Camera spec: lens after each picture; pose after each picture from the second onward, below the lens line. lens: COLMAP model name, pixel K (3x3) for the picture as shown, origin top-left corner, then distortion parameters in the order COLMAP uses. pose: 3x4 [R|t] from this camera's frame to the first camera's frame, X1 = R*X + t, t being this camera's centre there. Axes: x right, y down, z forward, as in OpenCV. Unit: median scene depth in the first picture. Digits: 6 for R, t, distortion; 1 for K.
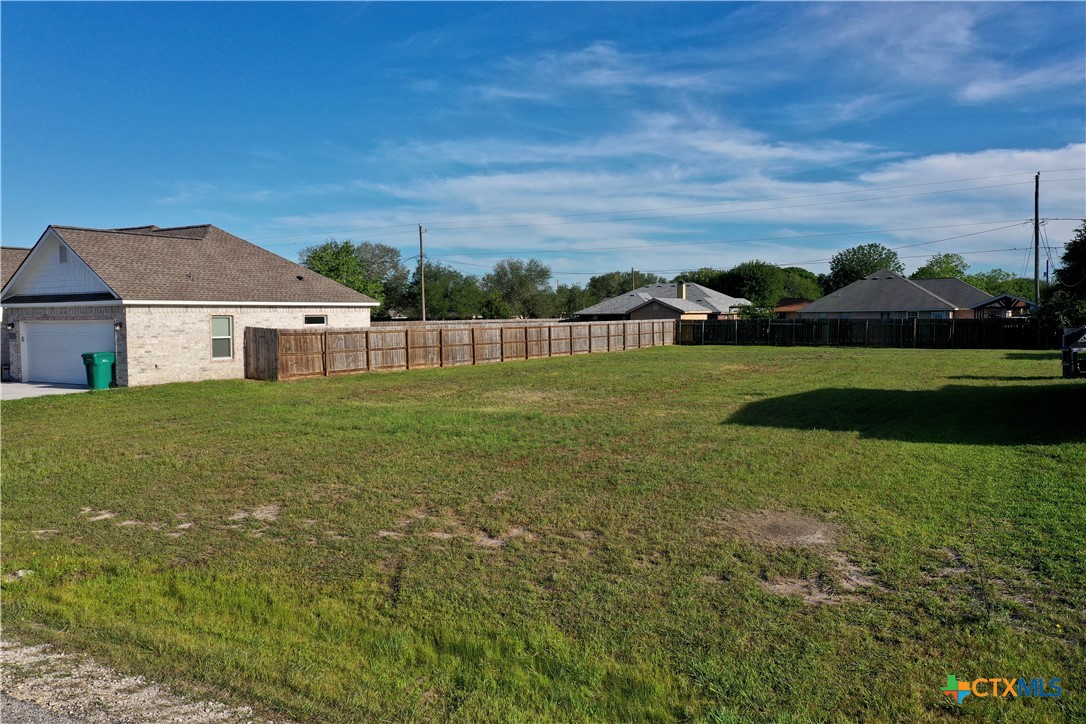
lens RADIAL K [[855.1, 0, 543.2], [0, 855.1, 362.3], [0, 0, 1]] dist [0.004207, 0.005090]
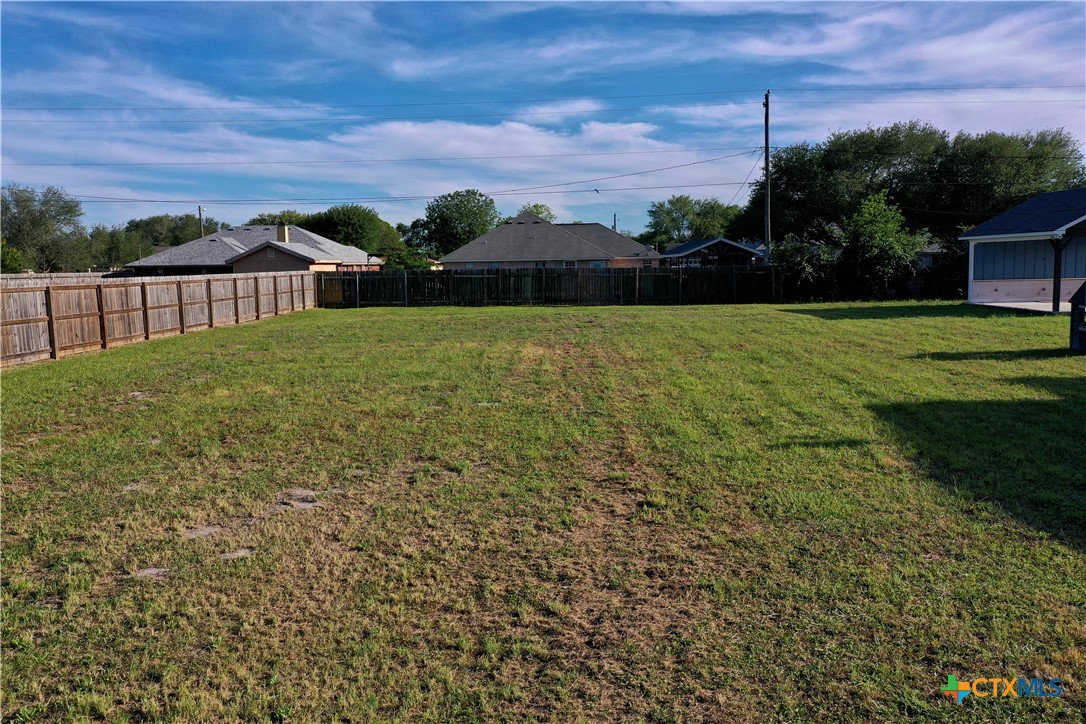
lens RADIAL K [[855.1, 0, 545.8], [0, 855.1, 361.1], [0, 0, 1]] dist [0.004207, 0.005090]
pose [[0.864357, -0.059581, 0.499336, -0.048922], [0.033931, 0.997603, 0.060299, -0.018870], [-0.501732, -0.035177, 0.864307, 0.445744]]
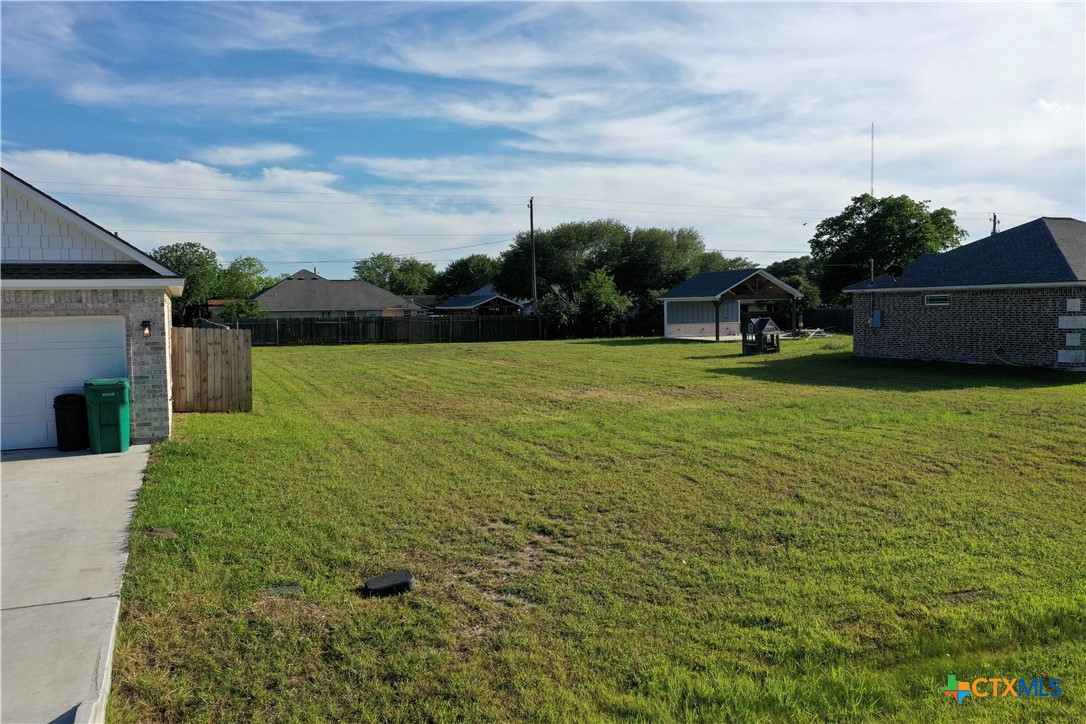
lens RADIAL K [[855.1, 0, 546.5], [0, 855.1, 353.2], [0, 0, 1]] dist [0.004207, 0.005090]
pose [[0.585502, -0.039484, 0.809709, -0.495137], [0.050927, 0.998632, 0.011871, -0.012113], [-0.809070, 0.034285, 0.586711, 0.311881]]
